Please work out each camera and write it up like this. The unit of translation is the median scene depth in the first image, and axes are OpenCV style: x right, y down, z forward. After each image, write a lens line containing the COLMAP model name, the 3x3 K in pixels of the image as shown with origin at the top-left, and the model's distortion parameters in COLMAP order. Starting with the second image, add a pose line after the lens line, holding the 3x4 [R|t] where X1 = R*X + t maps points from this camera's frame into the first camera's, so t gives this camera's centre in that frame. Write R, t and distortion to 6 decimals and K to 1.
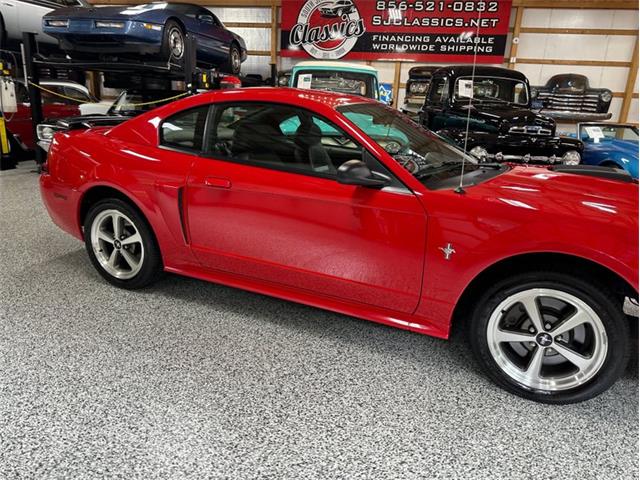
lens RADIAL K [[451.1, 0, 322.5], [0, 451.1, 236.7], [0, 0, 1]] dist [0.023980, -0.028899]
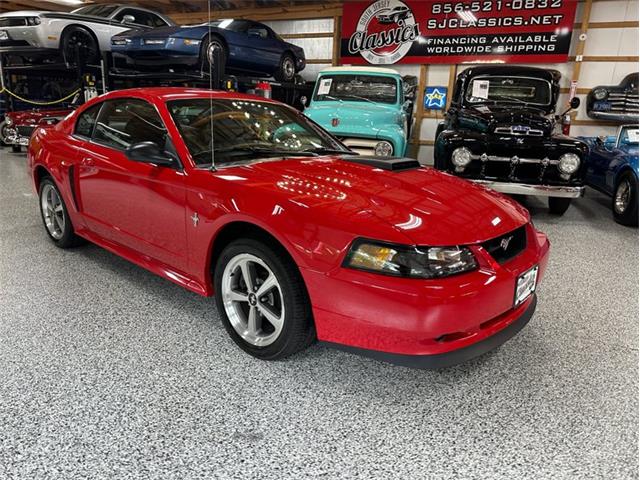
lens RADIAL K [[452.4, 0, 324.4], [0, 452.4, 233.7], [0, 0, 1]] dist [0.033428, -0.038886]
pose [[0.961589, 0.064678, -0.266763, 0.201808], [-0.071011, 0.997375, -0.014154, 0.013643], [0.265148, 0.032554, 0.963658, -0.011763]]
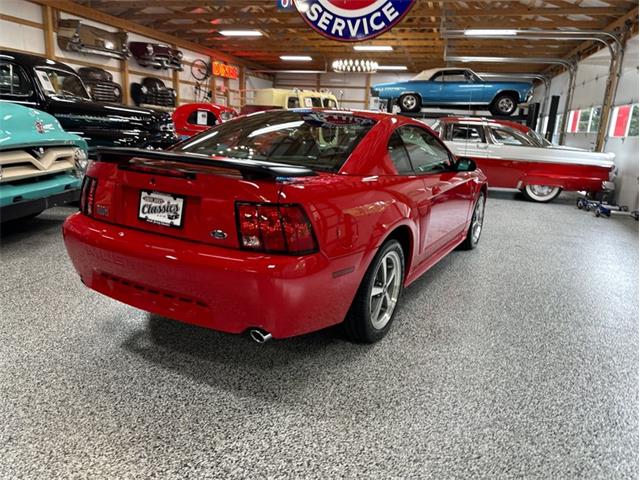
lens RADIAL K [[452.4, 0, 322.6], [0, 452.4, 240.0], [0, 0, 1]] dist [0.033428, -0.038886]
pose [[0.085822, -0.288696, 0.953567, -0.408866], [0.235549, 0.935844, 0.262131, -0.107360], [-0.968066, 0.202115, 0.148318, 0.308256]]
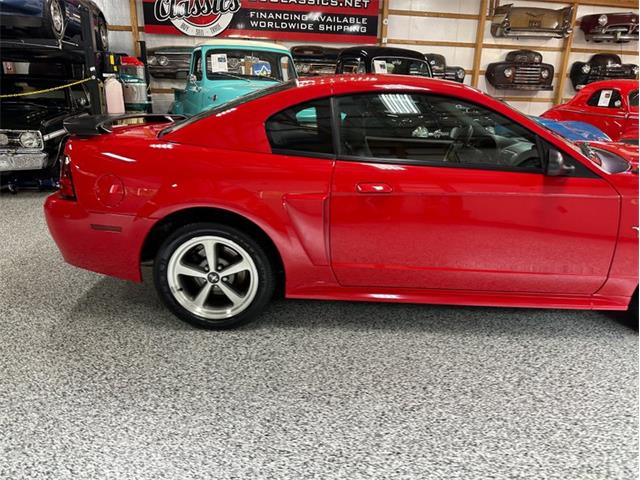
lens RADIAL K [[452.4, 0, 321.2], [0, 452.4, 236.5], [0, 0, 1]] dist [0.033428, -0.038886]
pose [[0.920241, -0.145351, 0.363358, -0.177076], [0.130093, 0.989285, 0.066260, -0.026428], [-0.369096, -0.013705, 0.929290, 0.061056]]
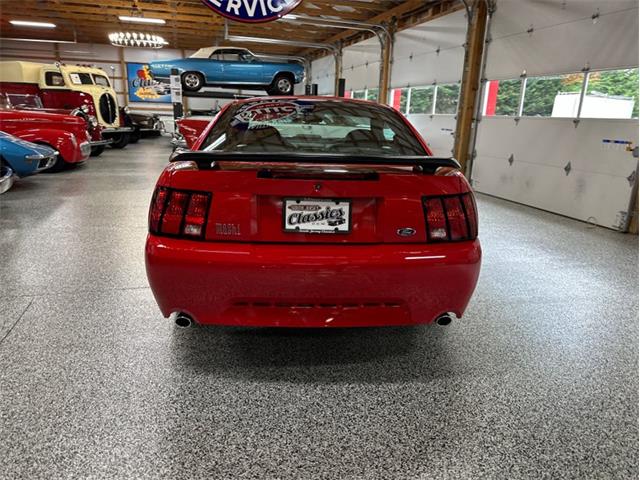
lens RADIAL K [[452.4, 0, 319.6], [0, 452.4, 242.8], [0, 0, 1]] dist [0.033428, -0.038886]
pose [[-0.458057, -0.304613, 0.835101, -0.370186], [0.196895, 0.881351, 0.429480, -0.161532], [-0.866843, 0.361154, -0.343733, 0.499267]]
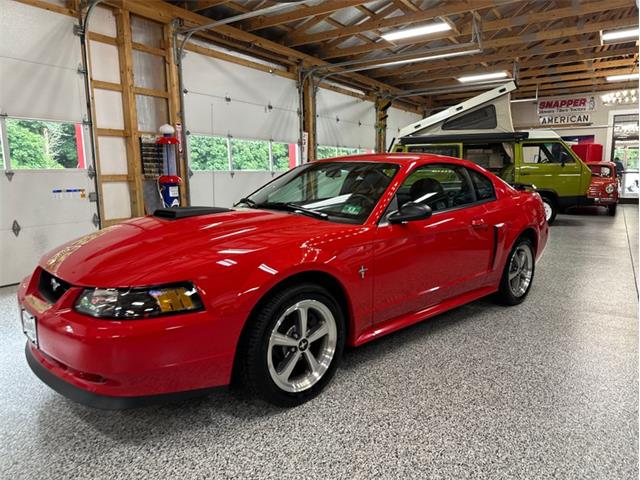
lens RADIAL K [[452.4, 0, 321.8], [0, 452.4, 244.5], [0, 0, 1]] dist [0.033428, -0.038886]
pose [[-0.362119, 0.101719, -0.926565, 0.401362], [-0.264868, 0.941825, 0.206910, -0.100117], [0.893708, 0.320343, -0.314111, 0.439462]]
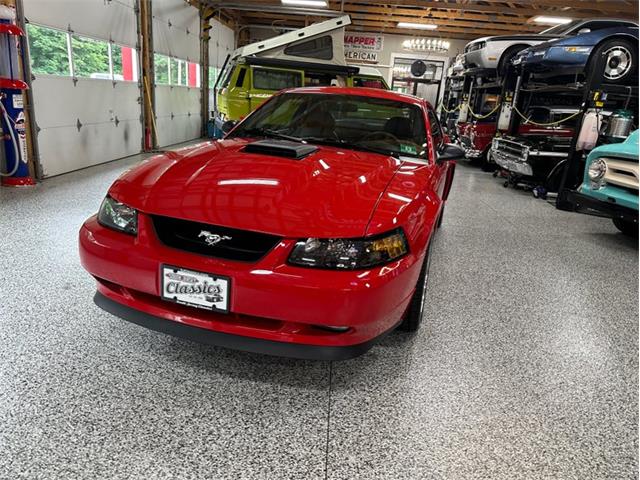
lens RADIAL K [[452.4, 0, 323.4], [0, 452.4, 242.9], [0, 0, 1]] dist [0.033428, -0.038886]
pose [[0.150383, 0.264887, -0.952481, 0.430338], [-0.342250, 0.917813, 0.201209, -0.047347], [0.927497, 0.295728, 0.228681, 0.242966]]
